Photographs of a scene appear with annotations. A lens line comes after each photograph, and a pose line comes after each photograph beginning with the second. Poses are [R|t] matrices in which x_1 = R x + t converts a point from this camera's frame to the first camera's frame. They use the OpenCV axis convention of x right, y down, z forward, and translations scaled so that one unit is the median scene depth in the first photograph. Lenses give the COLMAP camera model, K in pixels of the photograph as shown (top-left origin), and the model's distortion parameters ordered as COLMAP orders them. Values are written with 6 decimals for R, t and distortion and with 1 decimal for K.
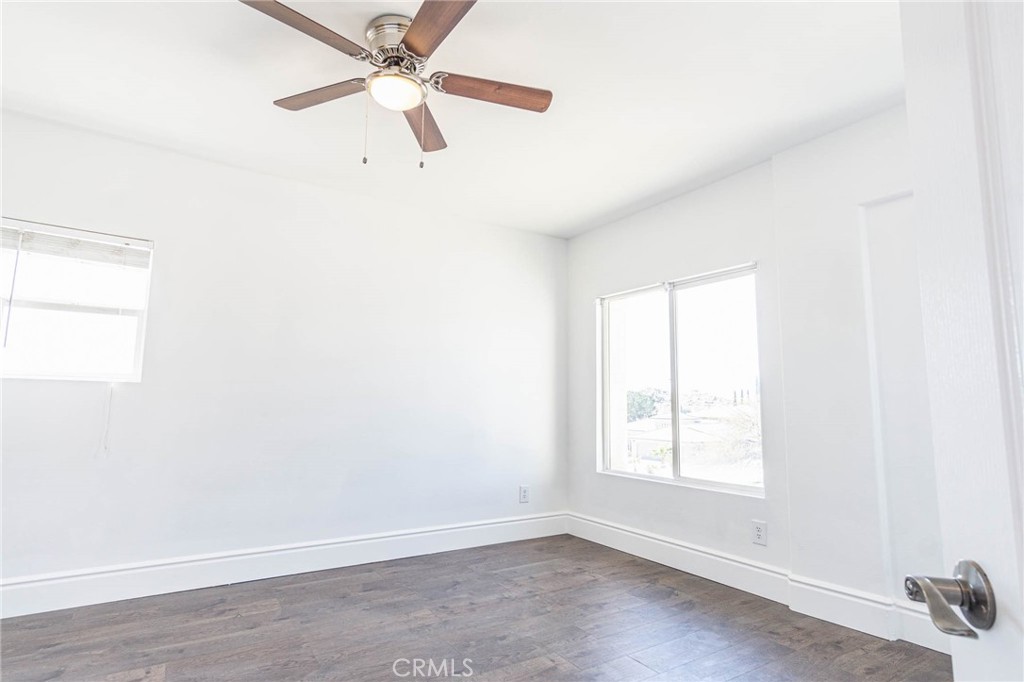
lens RADIAL K [[531.9, 0, 512.0], [0, 531.9, 341.0], [0, 0, 1]] dist [-0.000293, 0.001155]
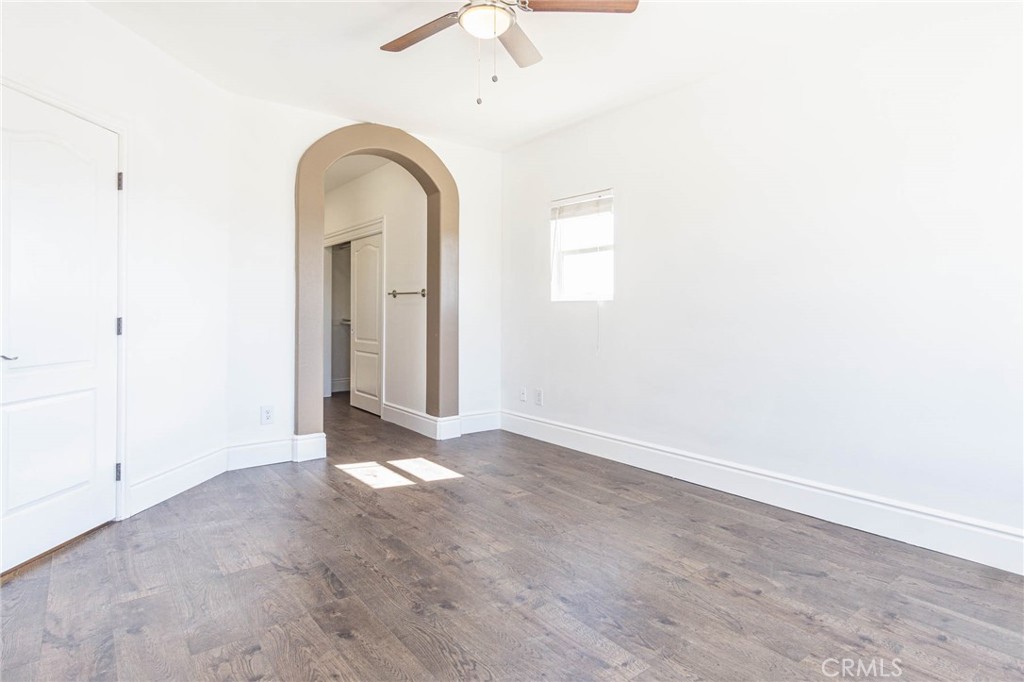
lens RADIAL K [[546.7, 0, 506.7], [0, 546.7, 328.8], [0, 0, 1]] dist [-0.000394, 0.000390]
pose [[0.082741, 0.017545, -0.996417, 0.633752], [0.120374, 0.992349, 0.027469, 0.080461], [0.989275, -0.122215, 0.079996, 0.657235]]
